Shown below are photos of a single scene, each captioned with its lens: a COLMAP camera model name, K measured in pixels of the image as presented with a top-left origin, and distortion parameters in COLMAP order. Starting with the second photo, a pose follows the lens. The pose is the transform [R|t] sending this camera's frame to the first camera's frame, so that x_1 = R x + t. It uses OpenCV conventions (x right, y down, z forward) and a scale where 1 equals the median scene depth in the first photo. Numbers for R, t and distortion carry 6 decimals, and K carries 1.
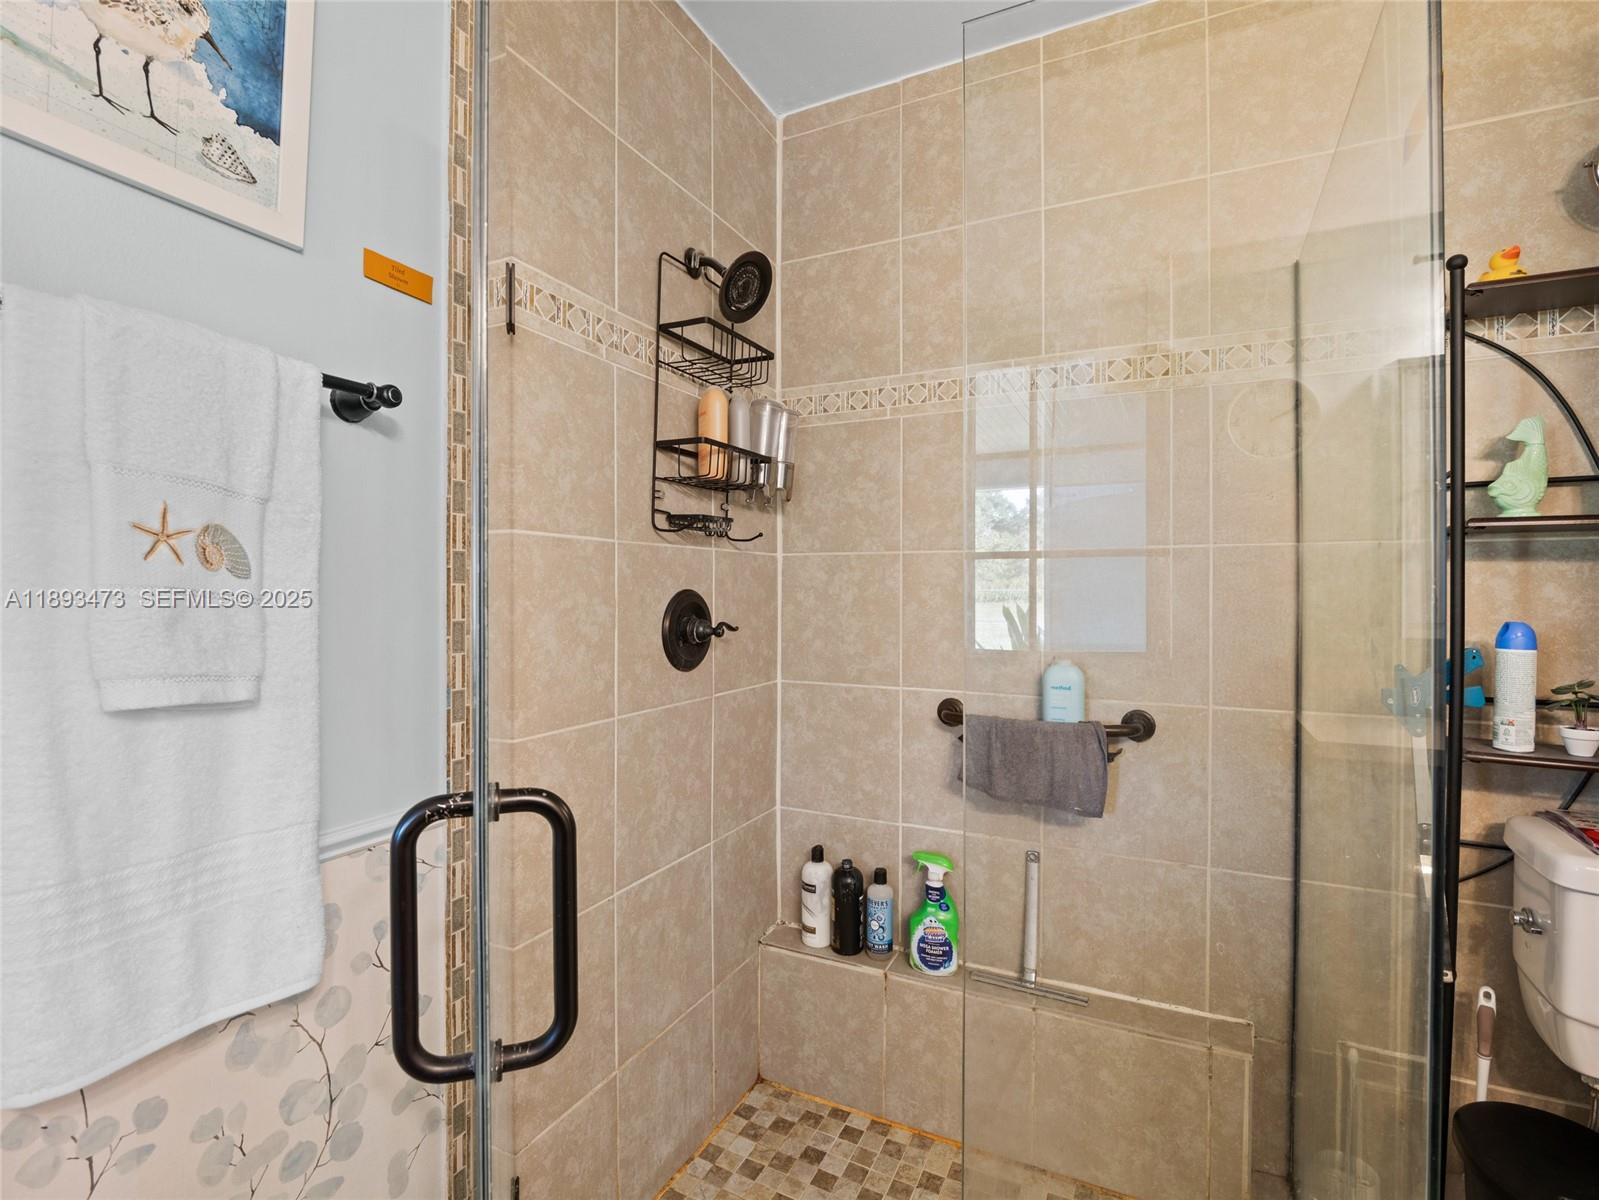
lens RADIAL K [[773.7, 0, 798.1], [0, 773.7, 593.3], [0, 0, 1]] dist [-0.014414, 0.000338]
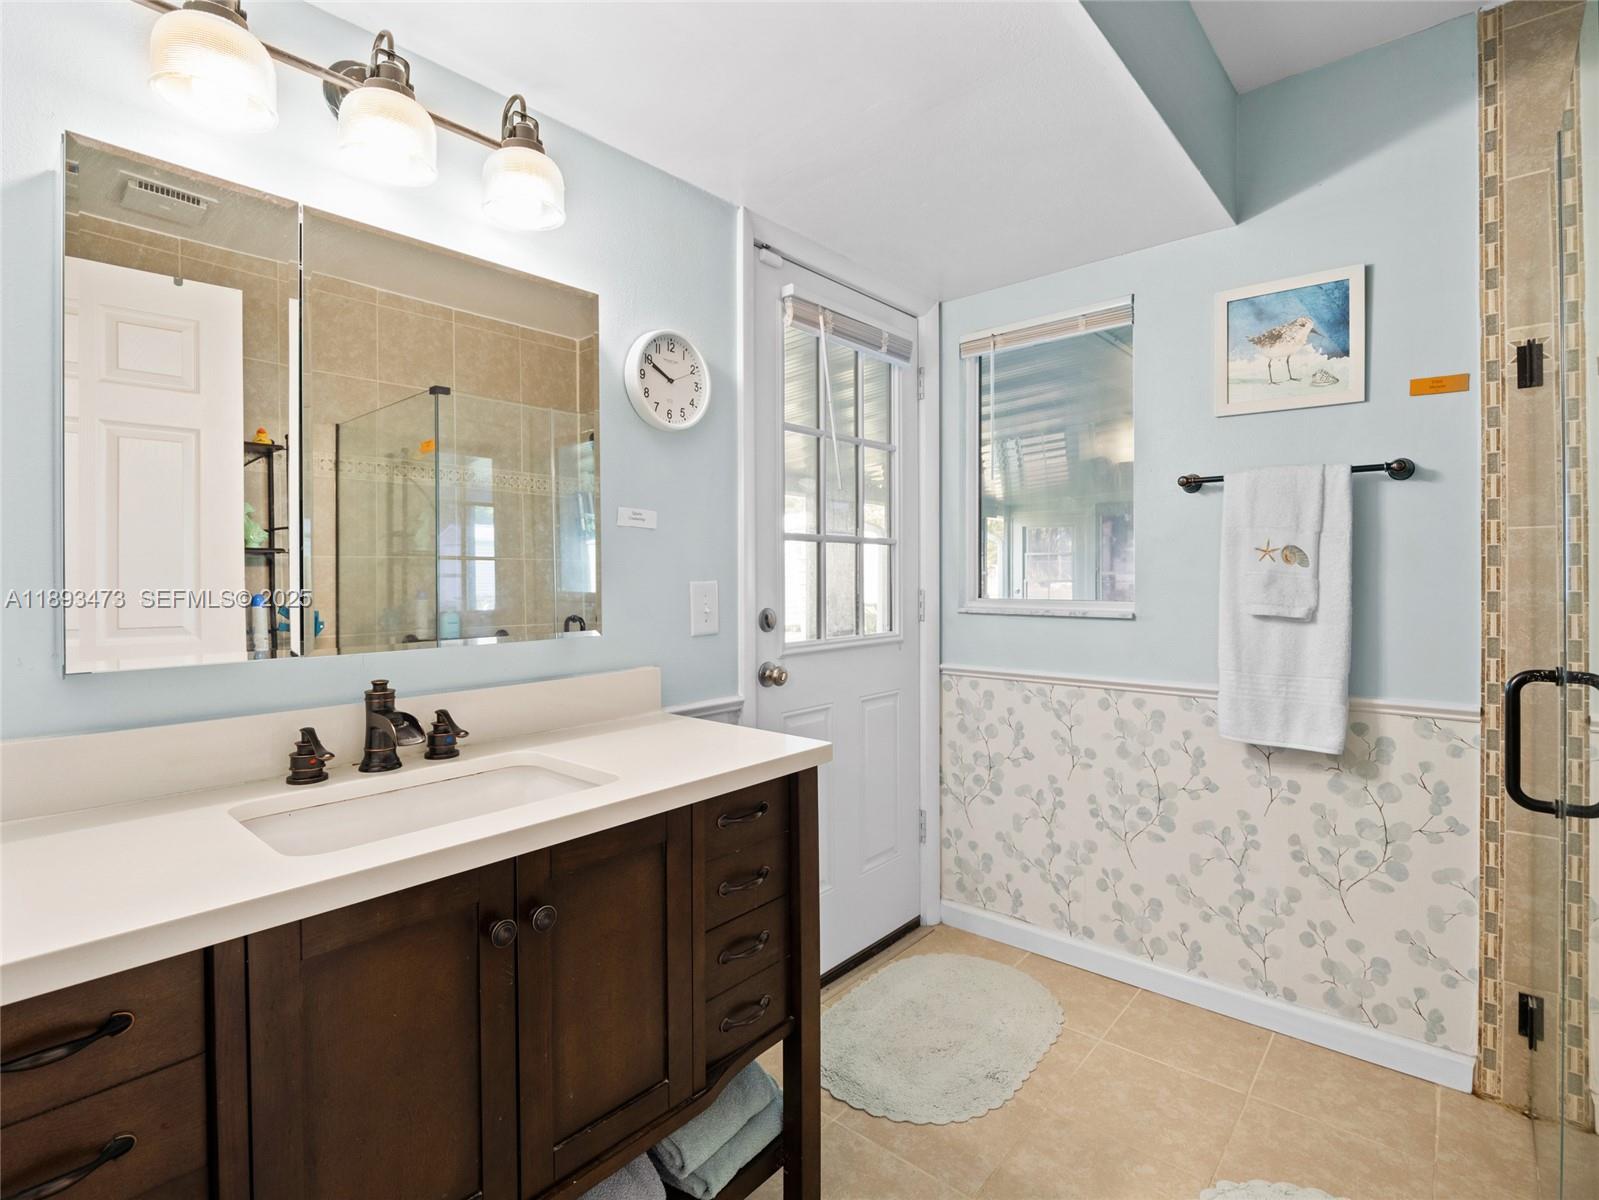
lens RADIAL K [[777.6, 0, 793.3], [0, 777.6, 569.1], [0, 0, 1]] dist [-0.025079, -0.000637]
pose [[-0.259740, -0.006864, -0.965654, 1.371422], [0.000804, 0.999973, -0.007325, 0.002136], [0.965678, -0.002679, -0.259728, 0.065388]]
